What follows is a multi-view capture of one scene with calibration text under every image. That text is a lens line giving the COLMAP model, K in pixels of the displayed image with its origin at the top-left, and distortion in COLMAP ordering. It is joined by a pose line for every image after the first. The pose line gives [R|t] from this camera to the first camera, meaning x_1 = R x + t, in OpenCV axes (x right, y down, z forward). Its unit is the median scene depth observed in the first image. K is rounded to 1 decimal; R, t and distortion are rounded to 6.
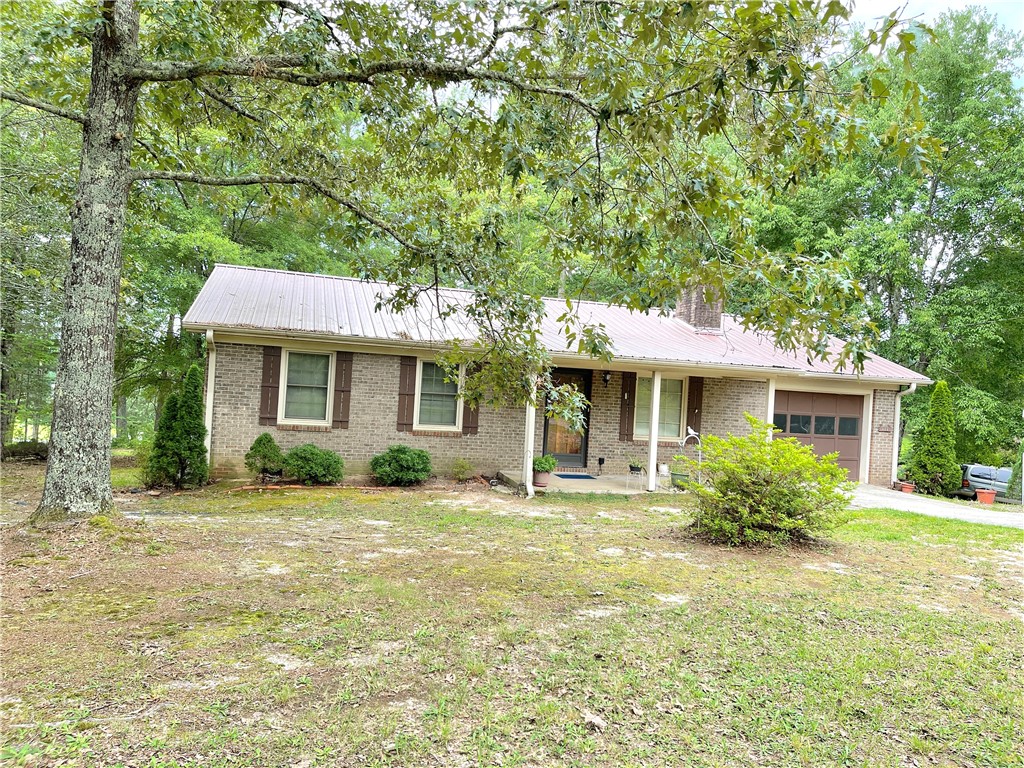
lens RADIAL K [[789.7, 0, 517.7], [0, 789.7, 390.5], [0, 0, 1]] dist [0.049303, -0.075017]
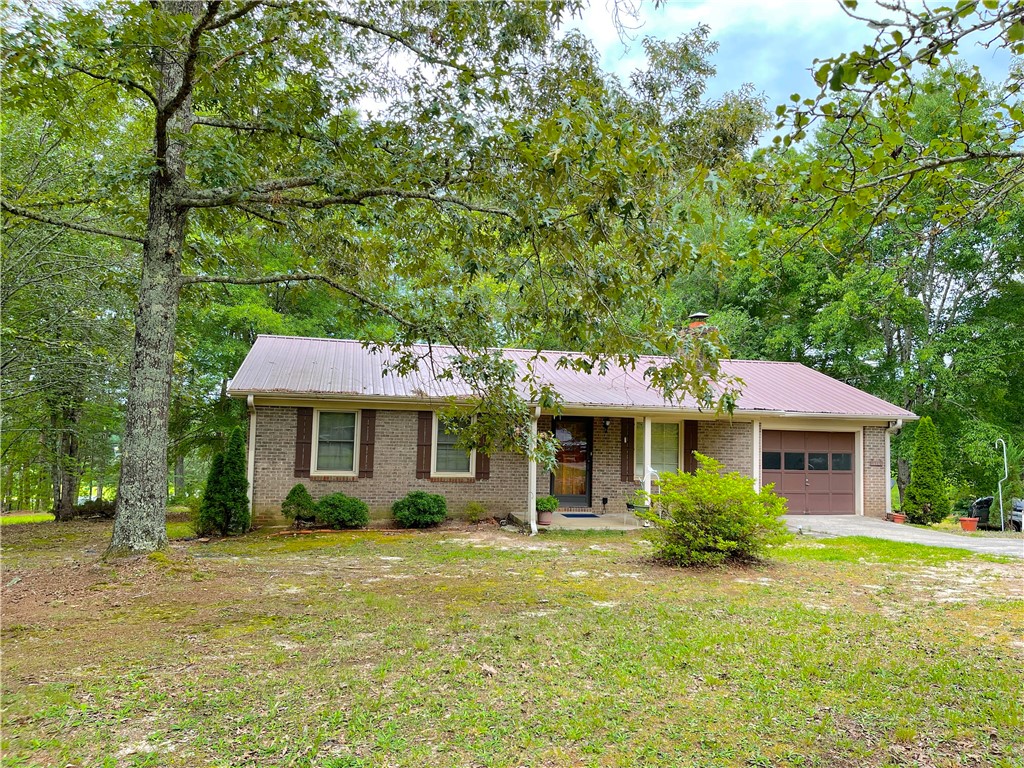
lens RADIAL K [[789.7, 0, 519.7], [0, 789.7, 380.3], [0, 0, 1]] dist [0.049303, -0.075017]
pose [[0.997648, -0.038330, -0.056820, 0.068074], [0.034096, 0.996697, -0.073702, 0.000140], [0.059457, 0.071591, 0.995660, -0.124833]]
